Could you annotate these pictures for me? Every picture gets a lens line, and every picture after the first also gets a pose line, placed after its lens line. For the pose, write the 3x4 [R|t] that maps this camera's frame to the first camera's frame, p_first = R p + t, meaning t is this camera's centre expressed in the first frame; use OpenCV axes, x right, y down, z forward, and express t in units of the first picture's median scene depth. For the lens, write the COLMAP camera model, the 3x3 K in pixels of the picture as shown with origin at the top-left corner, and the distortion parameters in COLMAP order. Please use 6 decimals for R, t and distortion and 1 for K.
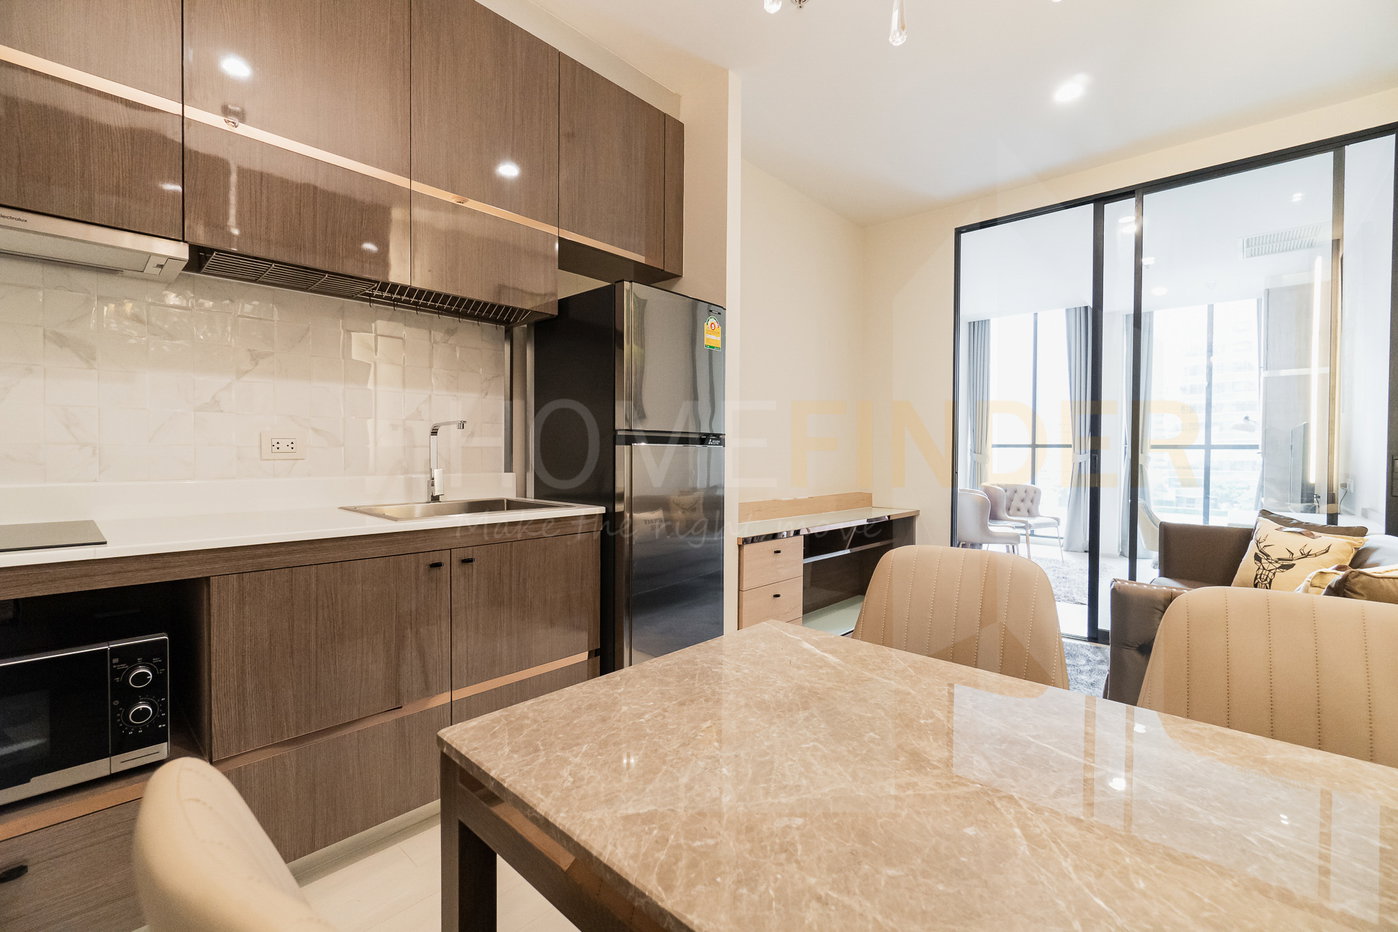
lens RADIAL K [[603.2, 0, 694.2], [0, 603.2, 458.6], [0, 0, 1]] dist [-0.007726, -0.000066]
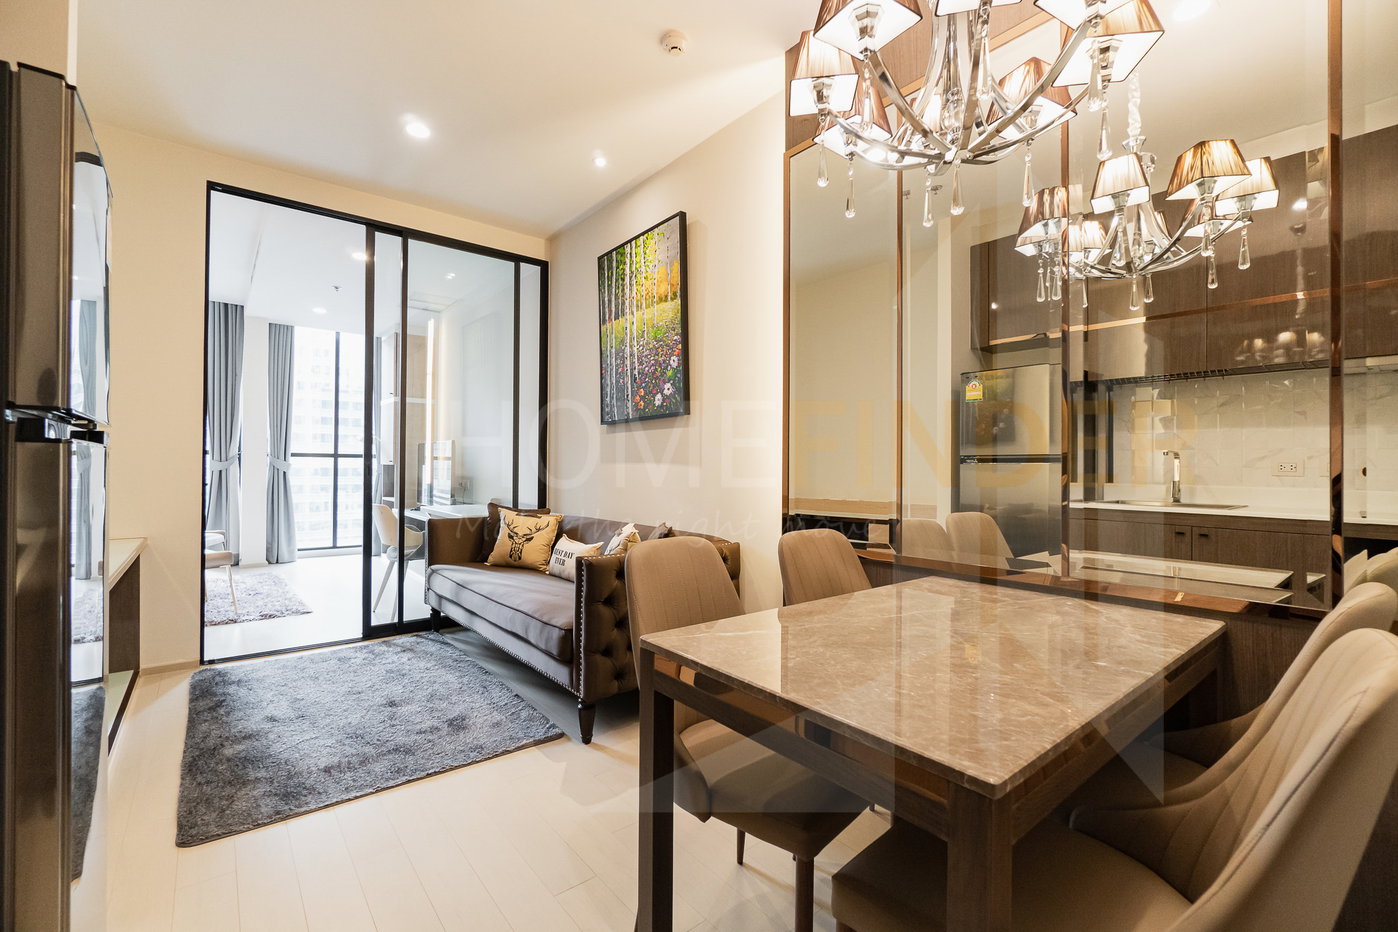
lens RADIAL K [[587.3, 0, 699.0], [0, 587.3, 466.0], [0, 0, 1]] dist [0.010587, 0.000030]
pose [[0.136793, -0.007521, 0.990571, -0.385112], [0.007413, 0.999951, 0.006568, -0.007130], [-0.990572, 0.006445, 0.136842, 0.374463]]
